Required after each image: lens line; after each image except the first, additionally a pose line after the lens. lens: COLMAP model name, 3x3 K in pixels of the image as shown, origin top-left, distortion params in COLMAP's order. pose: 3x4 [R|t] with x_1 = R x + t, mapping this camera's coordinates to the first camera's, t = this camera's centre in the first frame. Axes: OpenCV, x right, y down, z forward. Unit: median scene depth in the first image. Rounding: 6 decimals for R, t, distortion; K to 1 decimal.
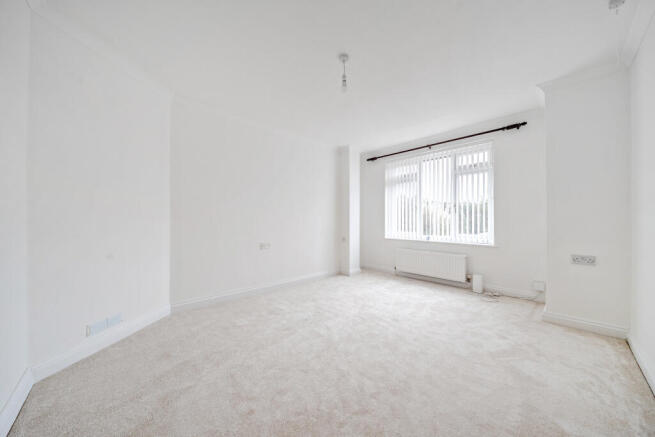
lens RADIAL K [[237.8, 0, 324.1], [0, 237.8, 218.8], [0, 0, 1]] dist [-0.000633, -0.000155]
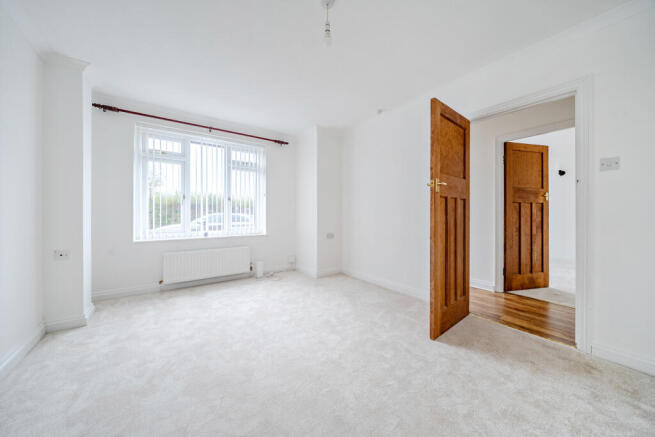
lens RADIAL K [[250.3, 0, 327.0], [0, 250.3, 214.3], [0, 0, 1]] dist [-0.000498, -0.000051]
pose [[0.052841, -0.004490, 0.998593, -0.463519], [-0.006491, 0.999967, 0.004840, 0.001022], [-0.998582, -0.006737, 0.052810, 0.536196]]
